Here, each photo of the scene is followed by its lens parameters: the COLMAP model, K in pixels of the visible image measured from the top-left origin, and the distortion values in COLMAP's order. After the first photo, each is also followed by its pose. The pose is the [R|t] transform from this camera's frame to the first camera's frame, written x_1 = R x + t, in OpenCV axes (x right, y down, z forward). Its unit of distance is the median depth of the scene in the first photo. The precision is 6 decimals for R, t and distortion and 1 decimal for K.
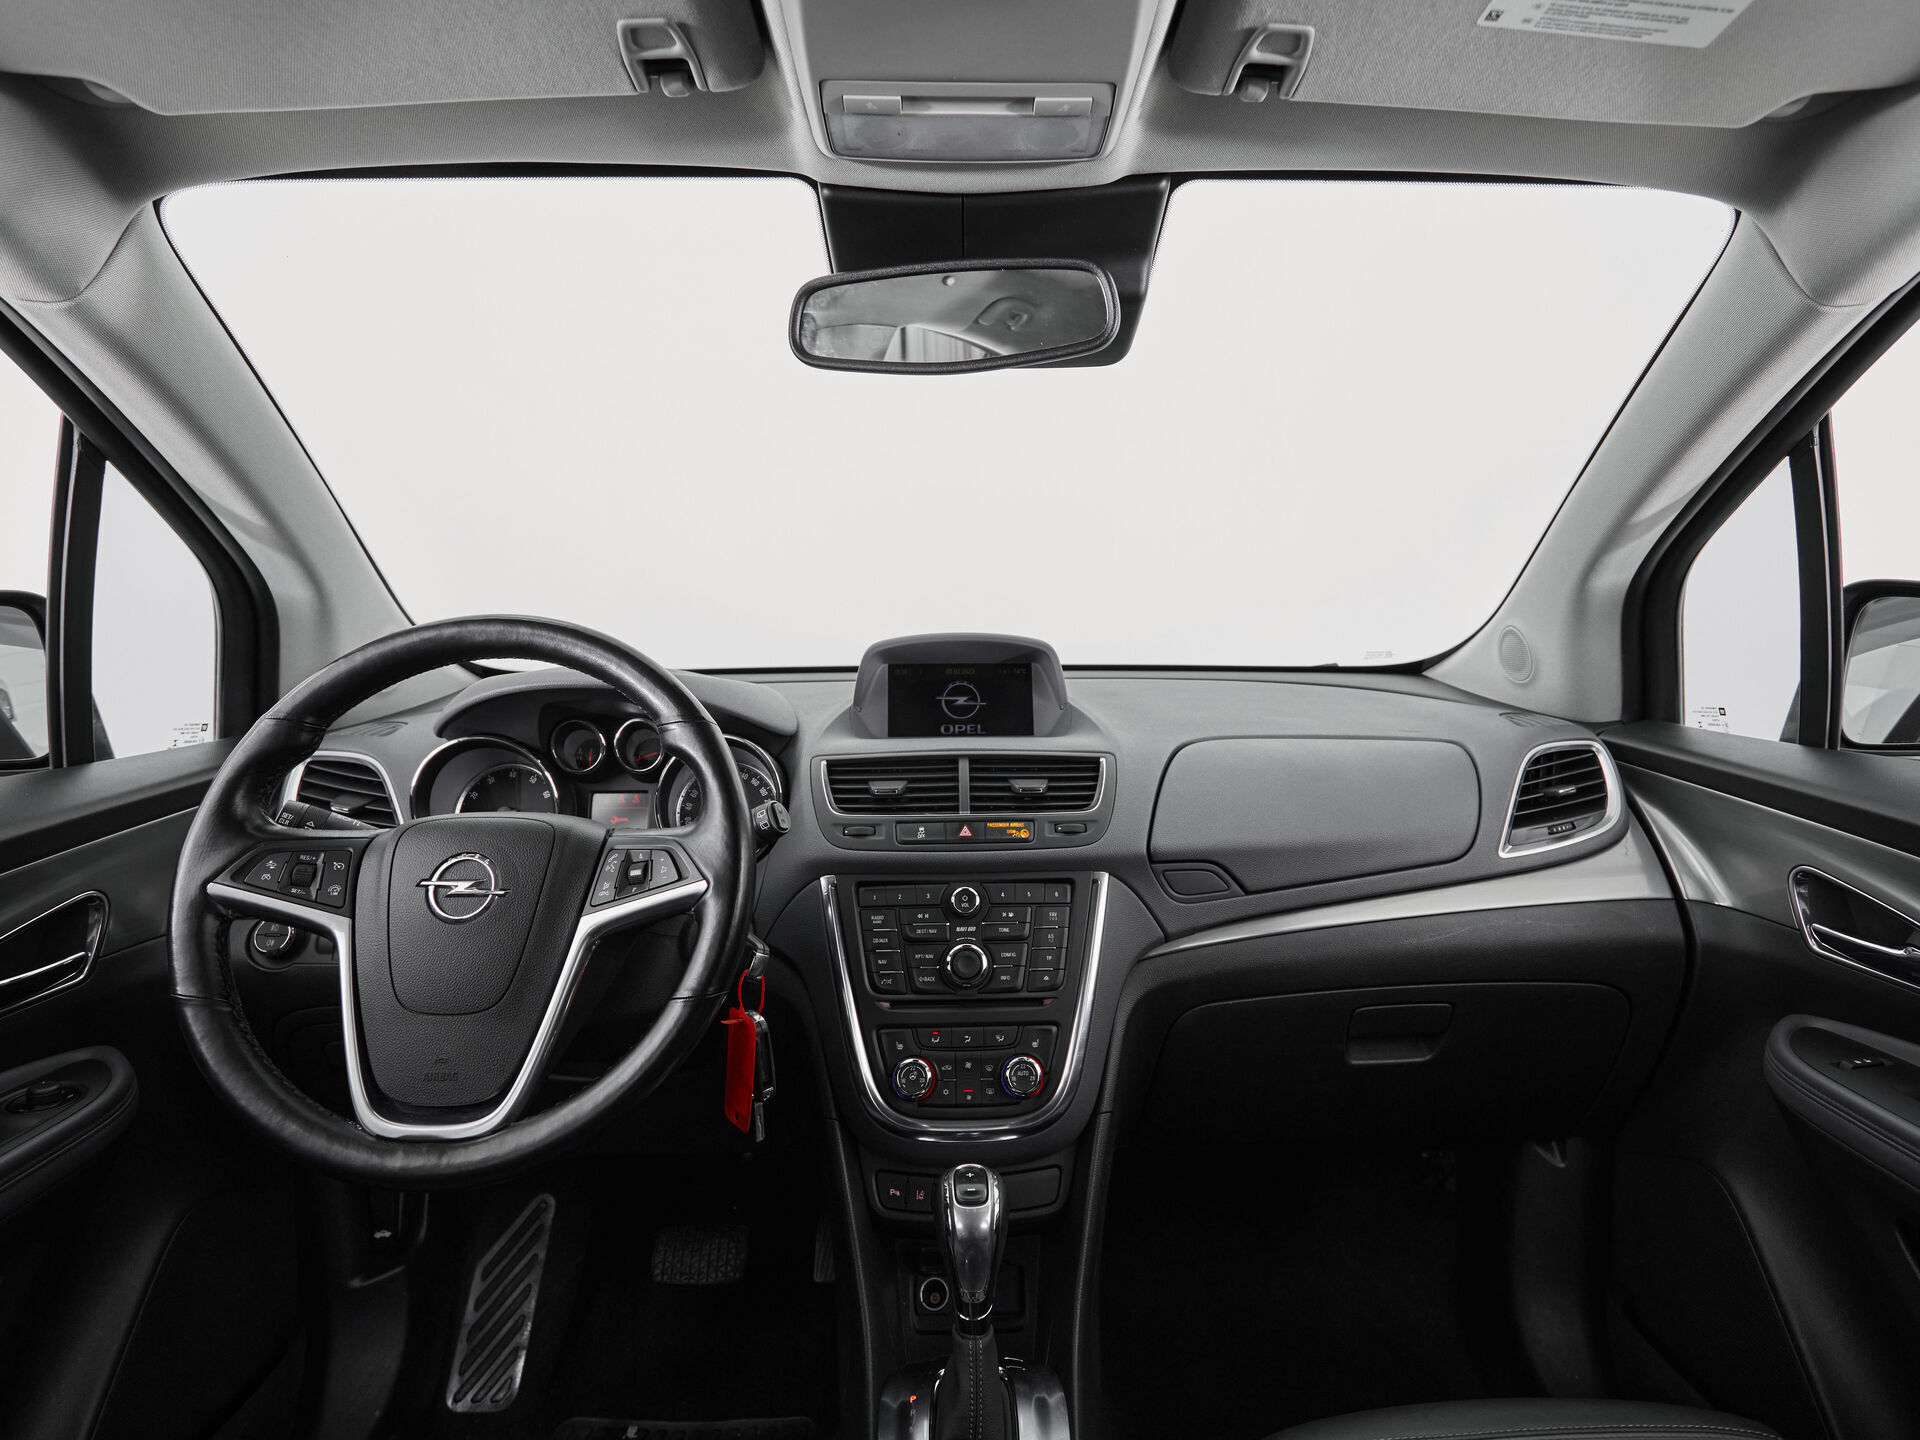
lens RADIAL K [[1029.8, 0, 978.9], [0, 1029.8, 719.8], [0, 0, 1]] dist [-0.002594, -0.001204]
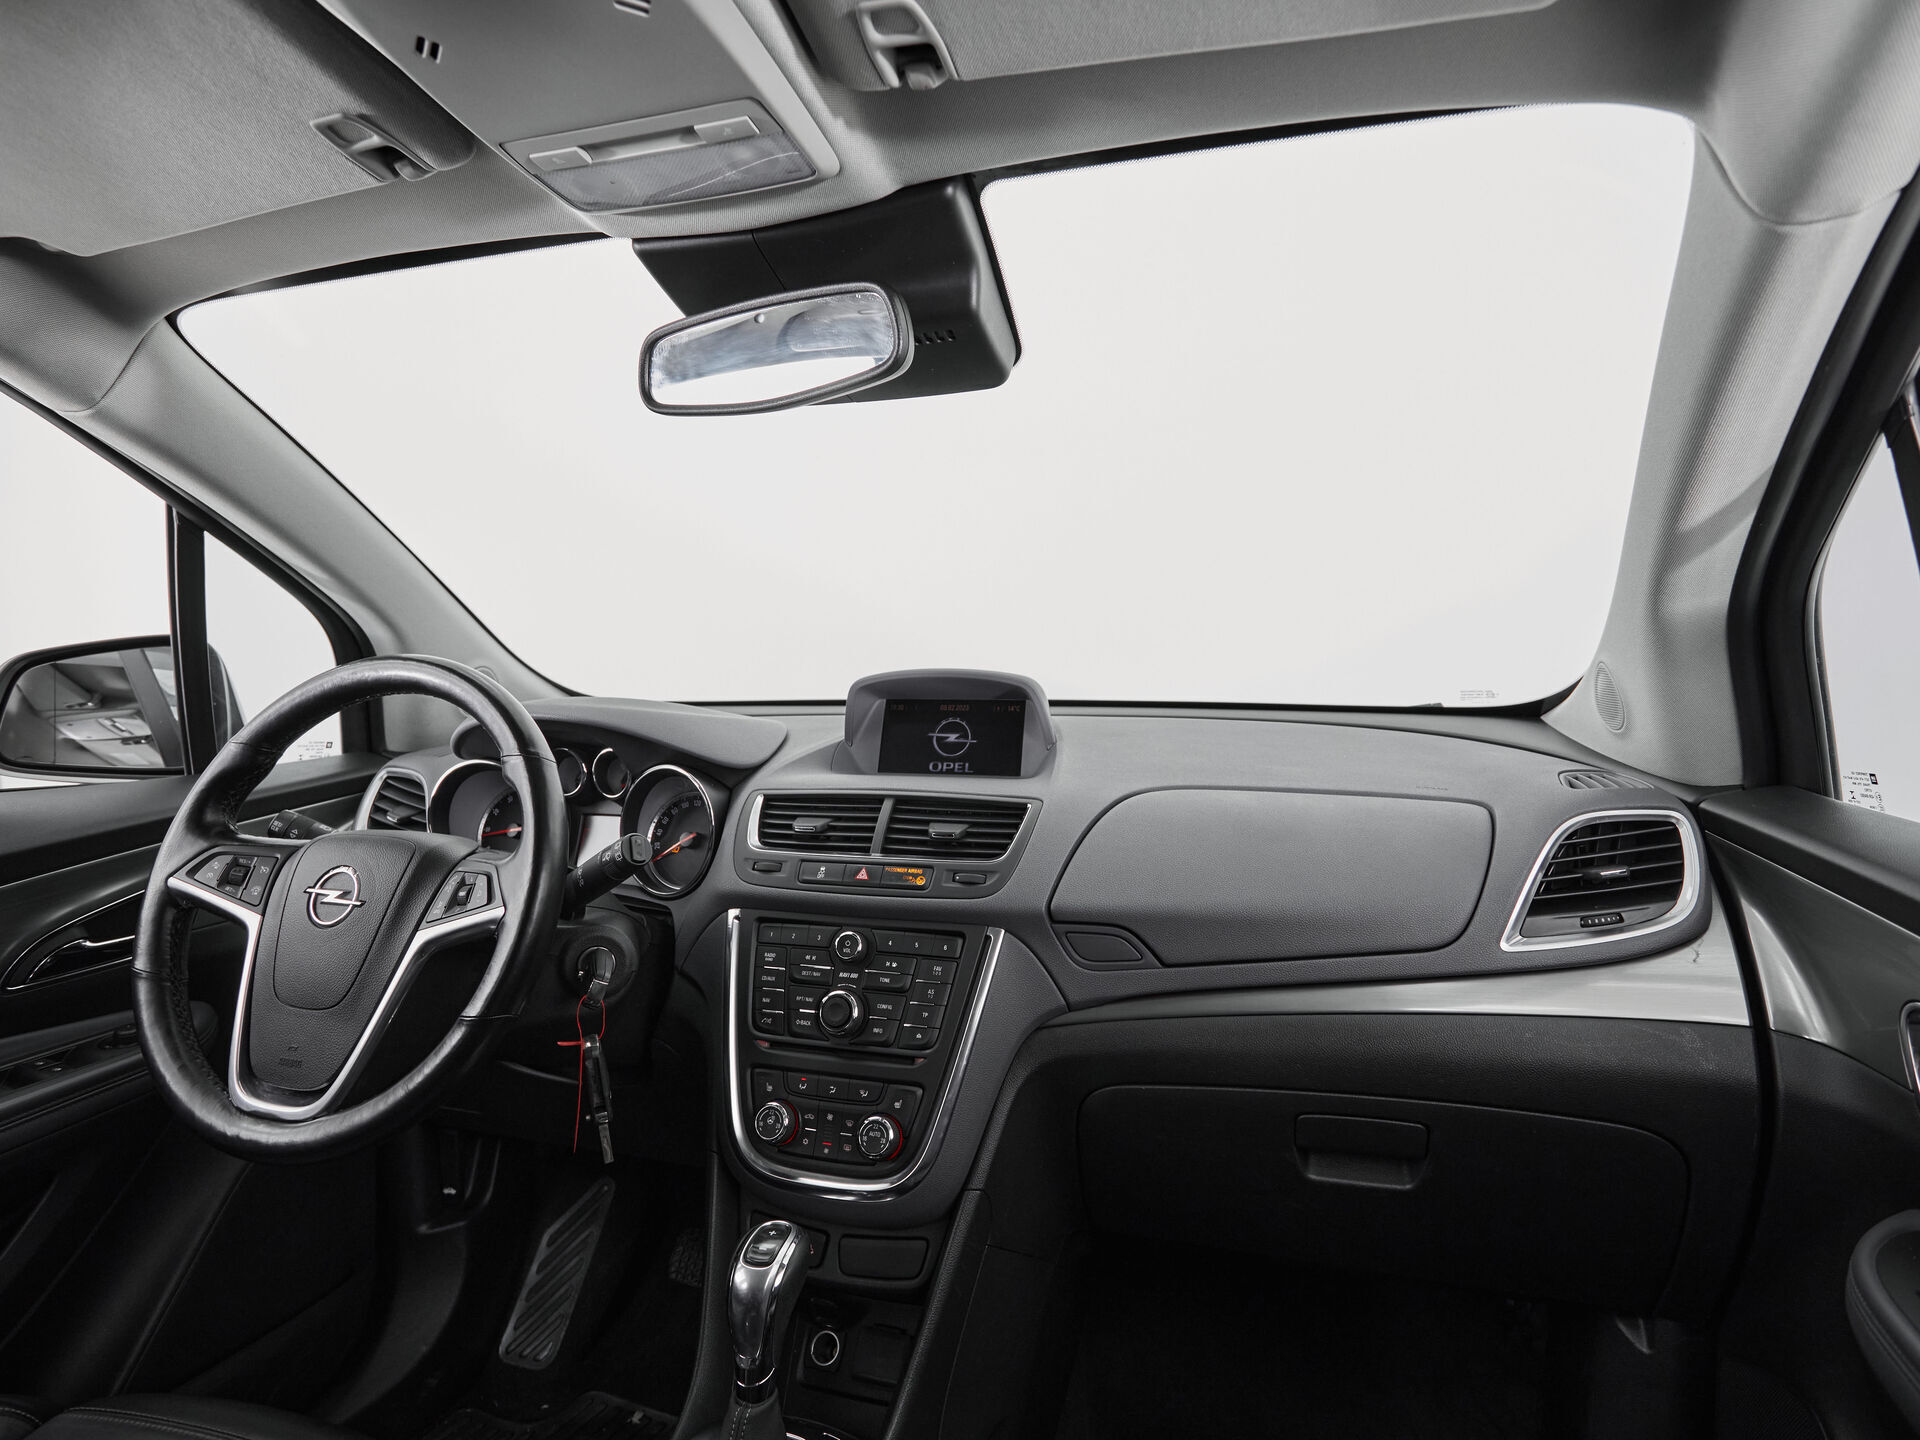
lens RADIAL K [[1010.4, 0, 960.0], [0, 1010.4, 720.0], [0, 0, 1]] dist [-0.002697, -0.003072]
pose [[0.948970, 0.019429, -0.314769, 0.375146], [-0.027483, 0.999398, -0.021169, -0.019714], [0.314168, 0.028740, 0.948932, 0.119807]]
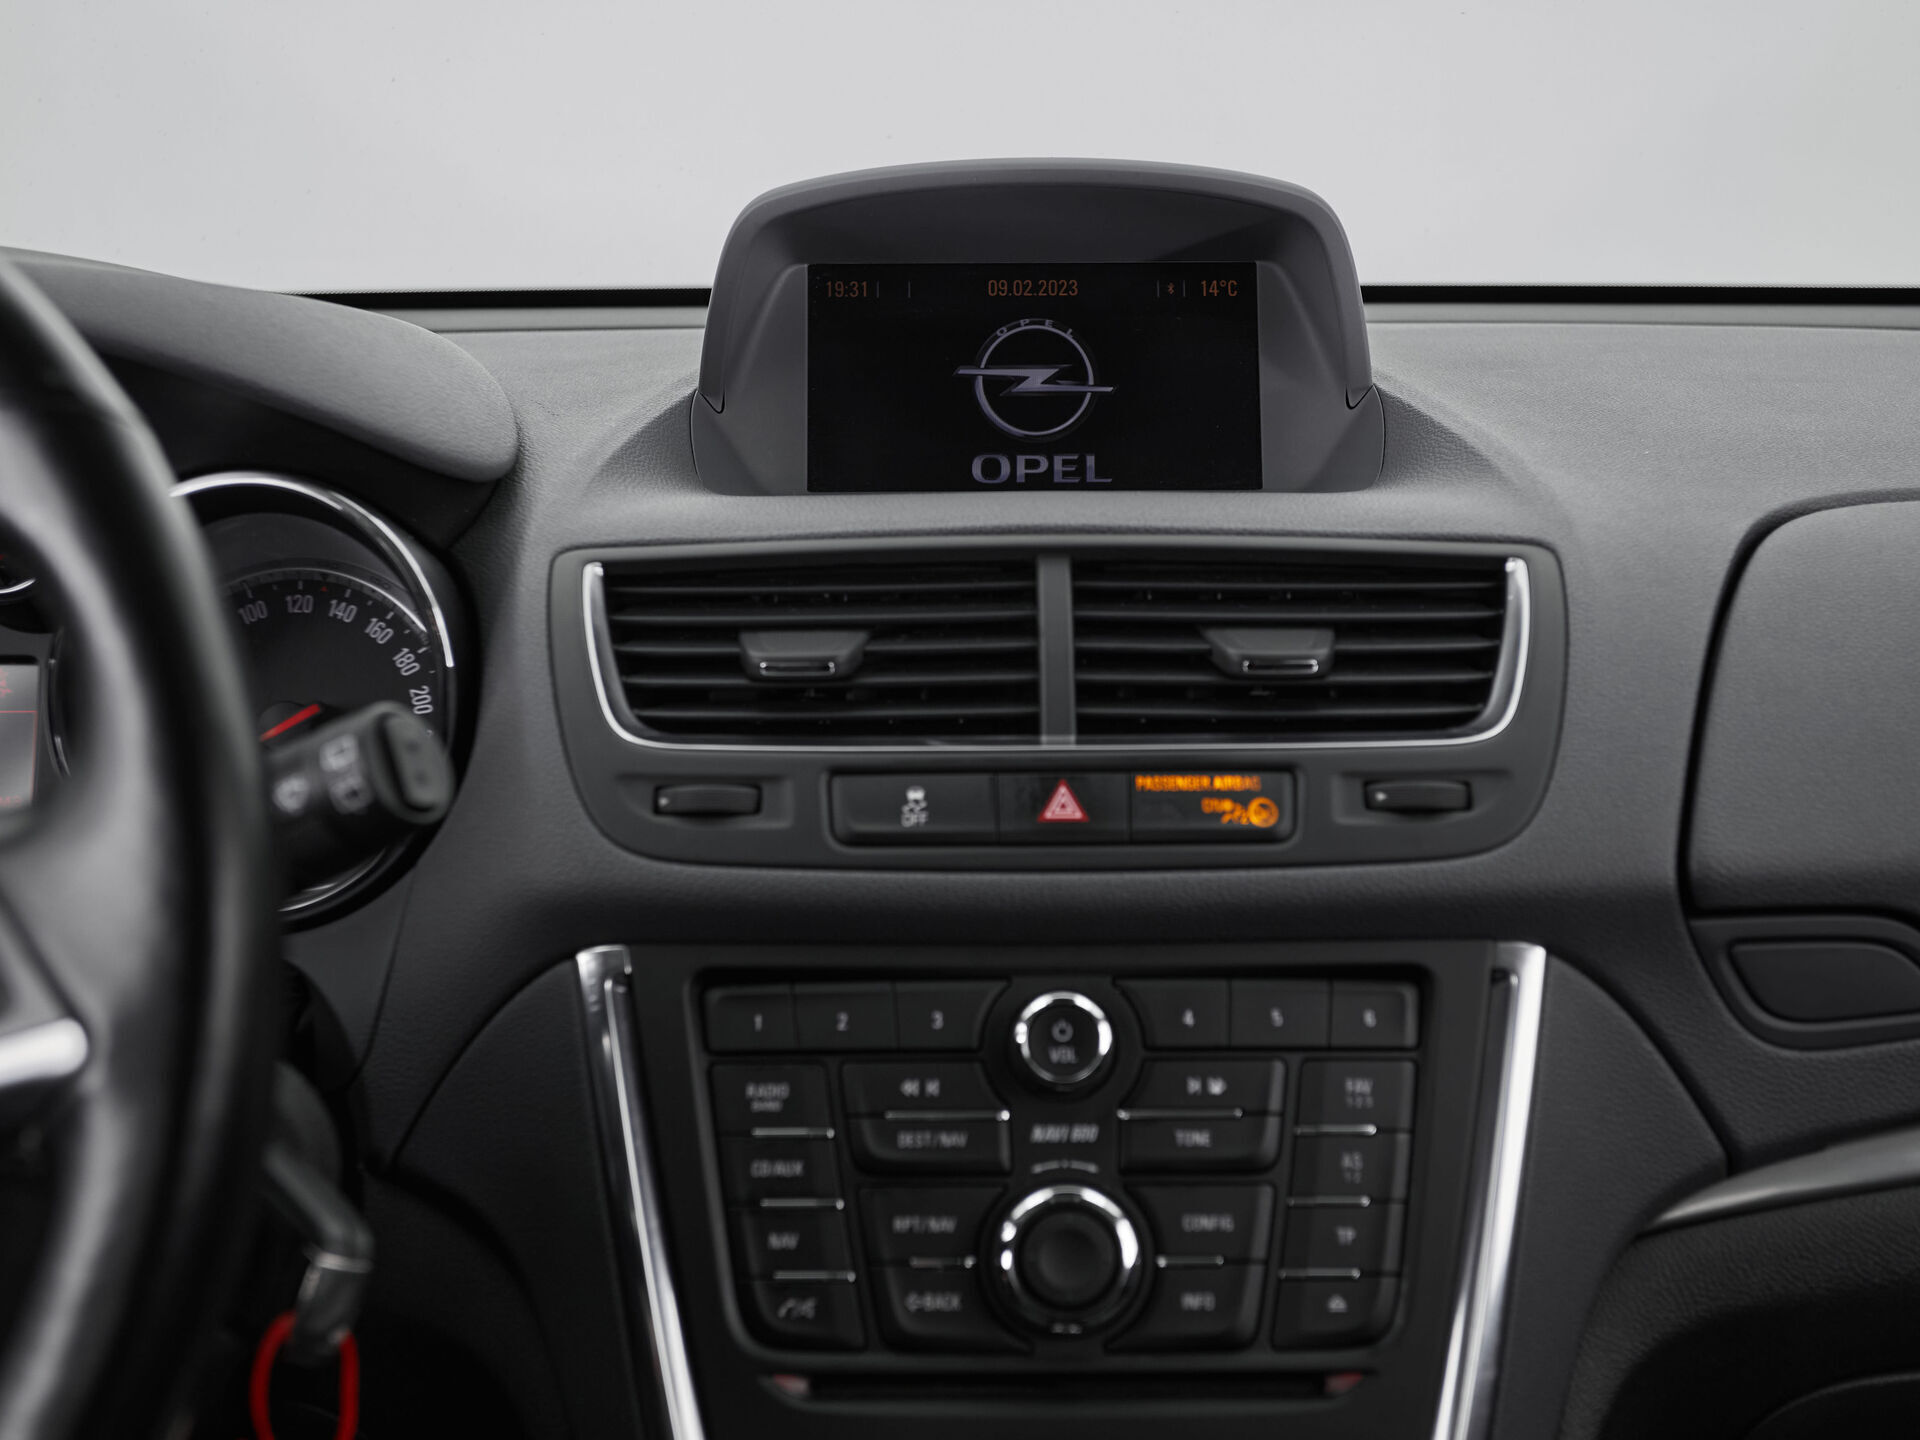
lens RADIAL K [[2393.7, 0, 957.4], [0, 2393.7, 689.4], [0, 0, 1]] dist [0.023217, 0.021362]
pose [[0.999469, 0.006835, -0.031867, -0.021934], [-0.003931, 0.995906, 0.090313, 0.013354], [0.032354, -0.090140, 0.995403, 0.317525]]
